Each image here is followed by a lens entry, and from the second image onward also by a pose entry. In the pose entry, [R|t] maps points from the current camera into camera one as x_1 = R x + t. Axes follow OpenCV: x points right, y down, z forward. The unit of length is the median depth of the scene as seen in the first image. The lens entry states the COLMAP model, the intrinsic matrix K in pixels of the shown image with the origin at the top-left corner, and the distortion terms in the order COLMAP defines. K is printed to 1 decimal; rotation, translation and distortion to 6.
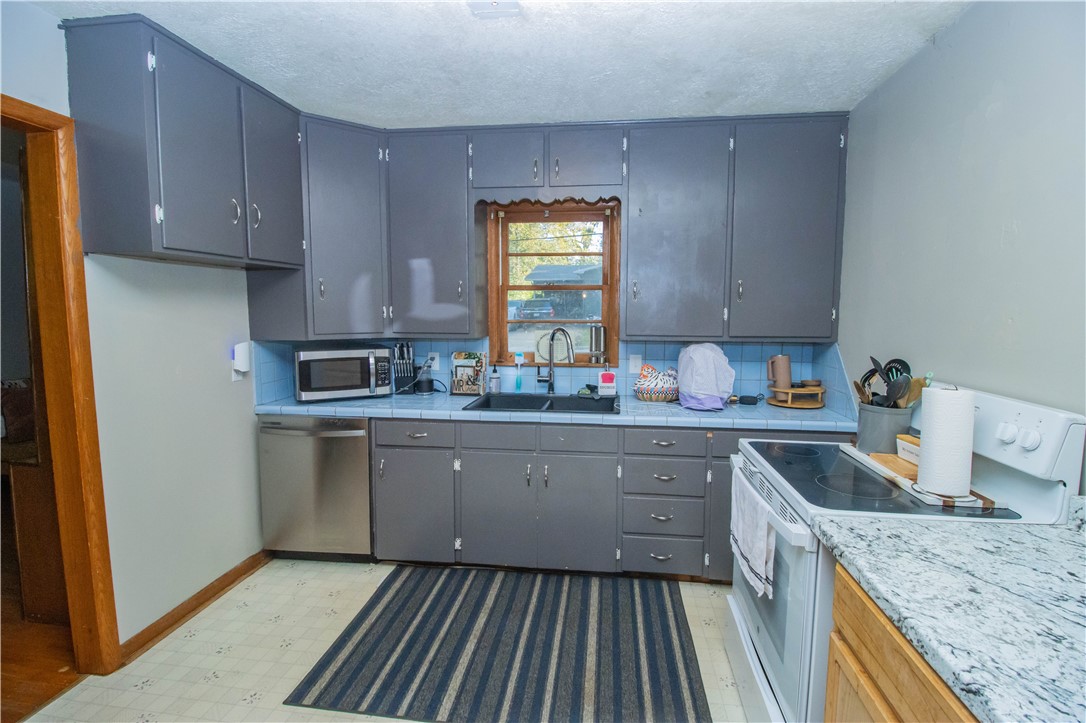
lens RADIAL K [[511.0, 0, 556.8], [0, 511.0, 356.7], [0, 0, 1]] dist [0.001363, -0.011129]
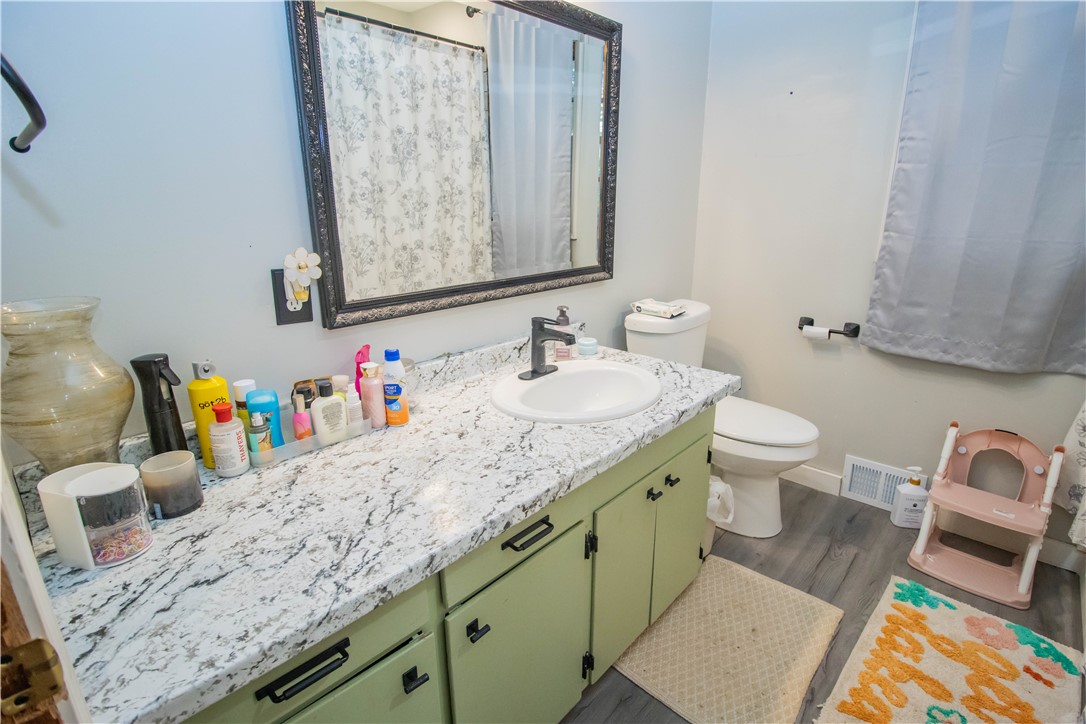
lens RADIAL K [[519.2, 0, 550.9], [0, 519.2, 363.2], [0, 0, 1]] dist [0.002154, -0.017279]
pose [[-0.810203, -0.174475, 0.559580, 0.120054], [0.056384, 0.927045, 0.370687, -0.147430], [-0.583431, 0.331883, -0.741257, 1.655629]]
